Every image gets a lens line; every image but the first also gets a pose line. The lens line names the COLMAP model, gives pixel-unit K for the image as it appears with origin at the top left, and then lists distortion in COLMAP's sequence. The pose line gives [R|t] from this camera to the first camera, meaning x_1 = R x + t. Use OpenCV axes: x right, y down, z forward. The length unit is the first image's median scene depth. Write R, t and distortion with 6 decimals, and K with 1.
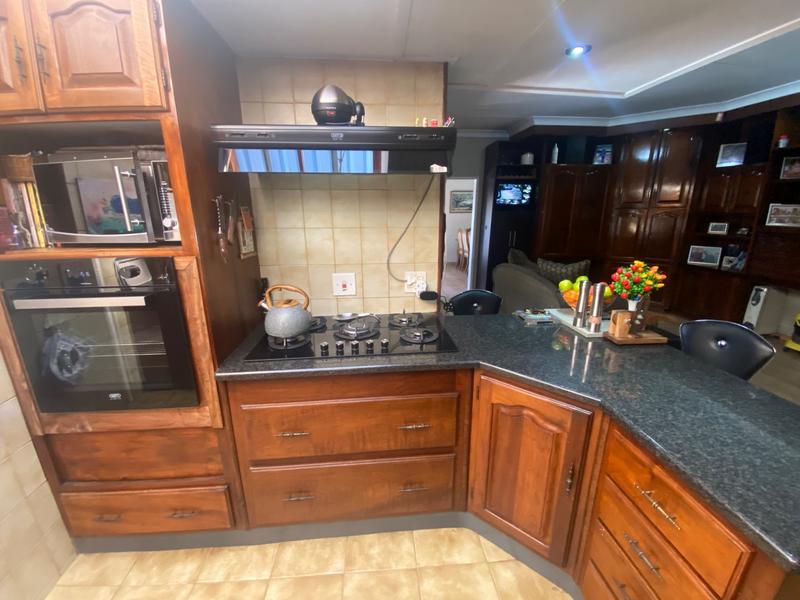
lens RADIAL K [[330.4, 0, 401.0], [0, 330.4, 297.5], [0, 0, 1]] dist [-0.013310, -0.004380]
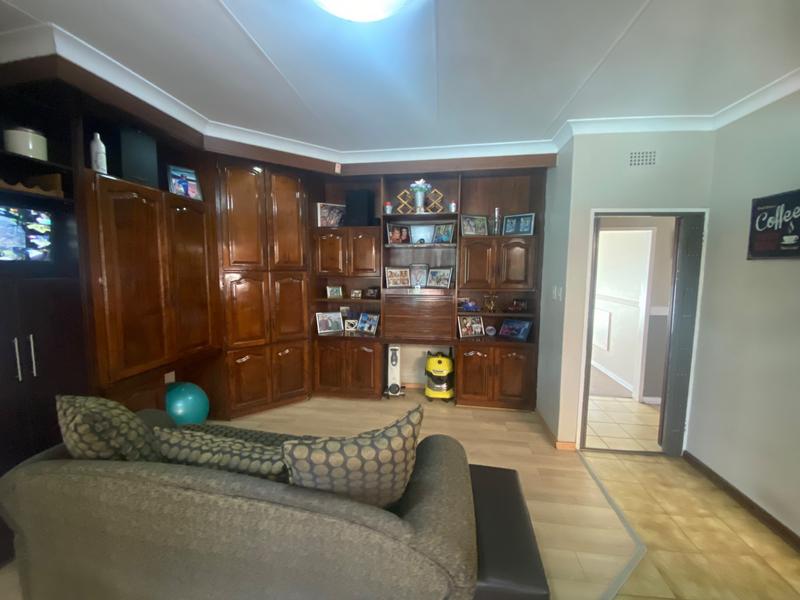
lens RADIAL K [[330.4, 0, 406.7], [0, 330.4, 300.7], [0, 0, 1]] dist [-0.013310, -0.004380]
pose [[0.192432, -0.088477, 0.977313, 0.095693], [0.240819, 0.969730, 0.040373, -0.157492], [-0.951302, 0.227587, 0.207914, 0.550384]]
